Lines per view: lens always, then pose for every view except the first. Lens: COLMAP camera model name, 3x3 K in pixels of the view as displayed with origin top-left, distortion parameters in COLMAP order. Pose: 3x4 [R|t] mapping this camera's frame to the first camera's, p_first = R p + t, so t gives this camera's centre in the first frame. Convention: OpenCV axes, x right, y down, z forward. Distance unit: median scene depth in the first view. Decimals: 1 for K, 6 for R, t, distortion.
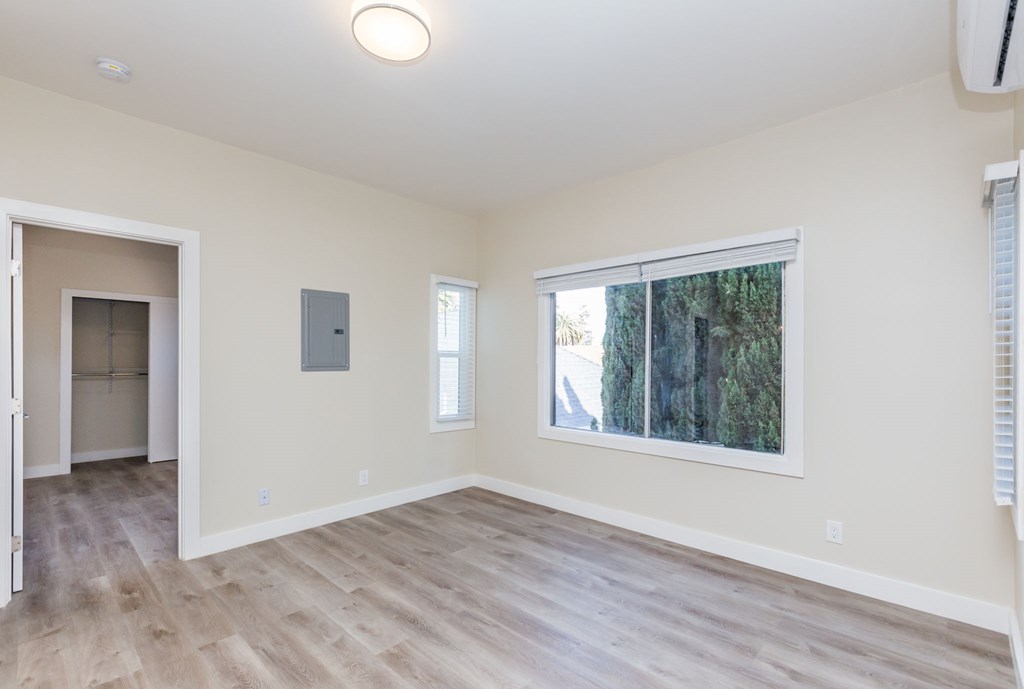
lens RADIAL K [[455.4, 0, 510.1], [0, 455.4, 372.3], [0, 0, 1]] dist [-0.000502, -0.000481]
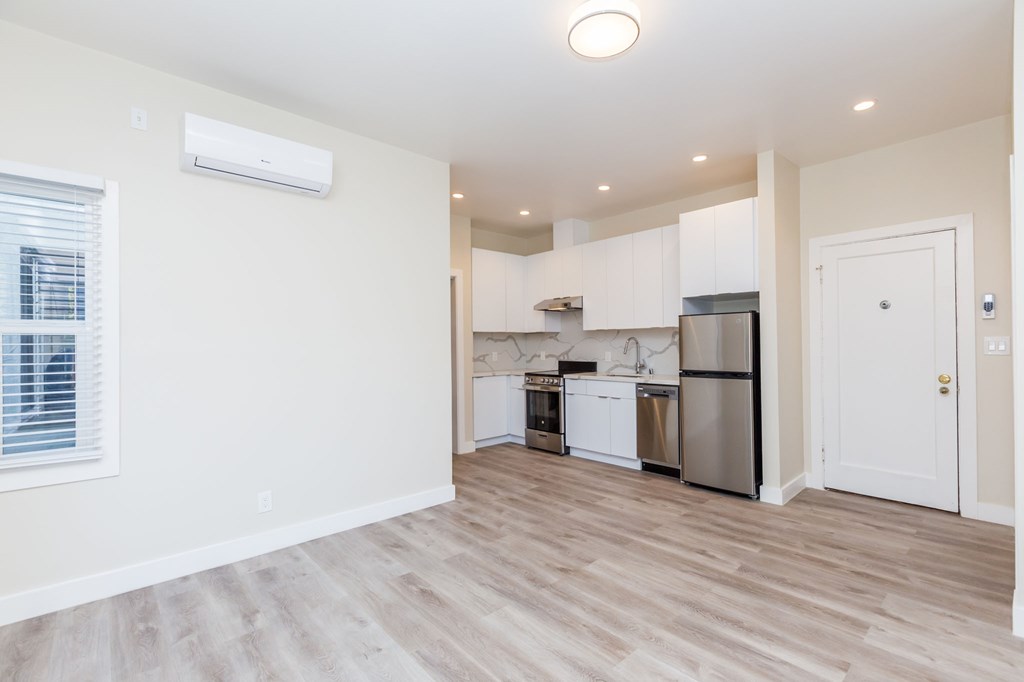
lens RADIAL K [[456.1, 0, 522.1], [0, 456.1, 337.5], [0, 0, 1]] dist [-0.002284, -0.000902]
pose [[-0.998789, 0.008846, 0.048389, -0.078356], [0.009013, 0.999954, 0.003232, -0.018150], [-0.048359, 0.003664, -0.998823, 1.411238]]
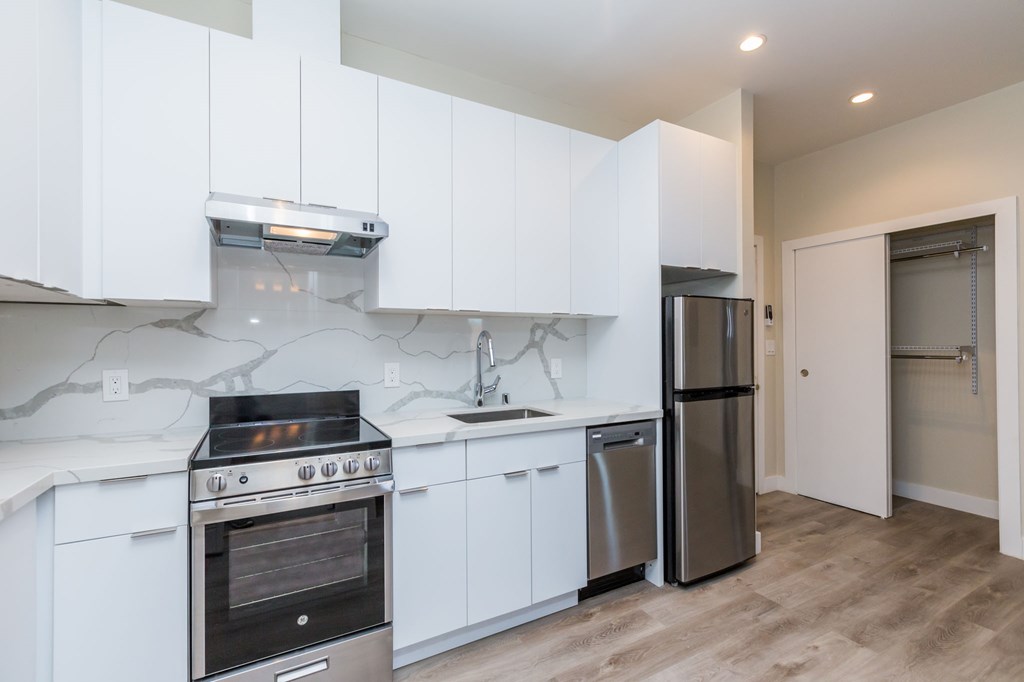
lens RADIAL K [[456.1, 0, 517.7], [0, 456.1, 339.8], [0, 0, 1]] dist [-0.002284, -0.000902]
pose [[-0.303529, -0.007417, -0.952793, 0.377210], [-0.013770, 0.999899, -0.003398, 0.009248], [0.952723, 0.012088, -0.303601, -0.107286]]
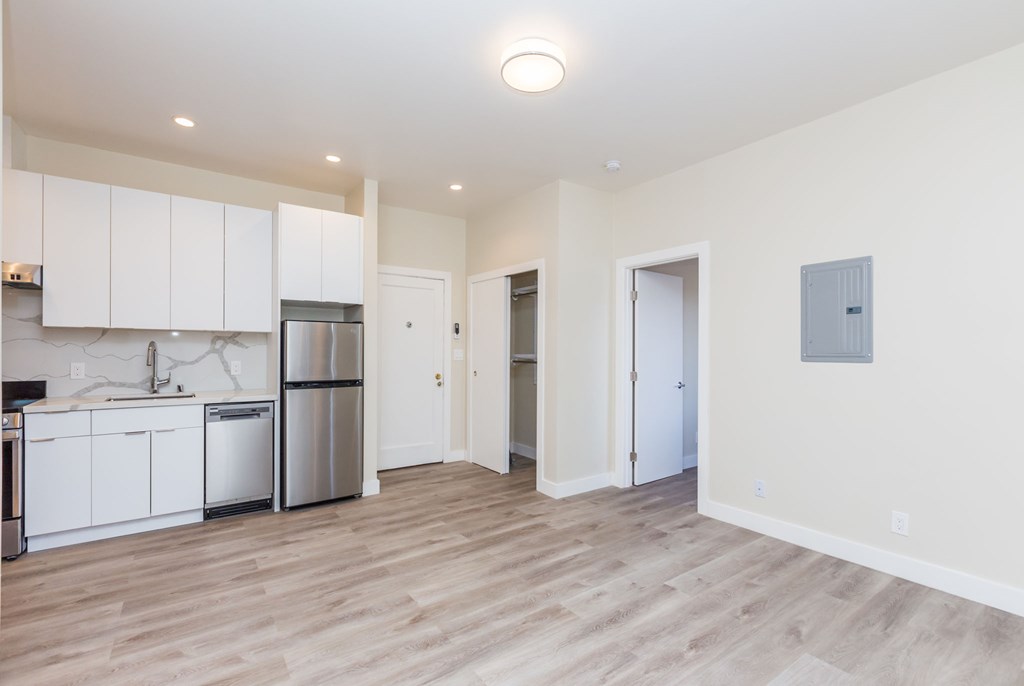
lens RADIAL K [[456.1, 0, 510.6], [0, 456.1, 346.8], [0, 0, 1]] dist [-0.002284, -0.000902]
pose [[-0.184164, -0.007771, -0.982865, 0.631593], [-0.025684, 0.999665, -0.003091, -0.016017], [0.982560, 0.024675, -0.184302, 0.780535]]
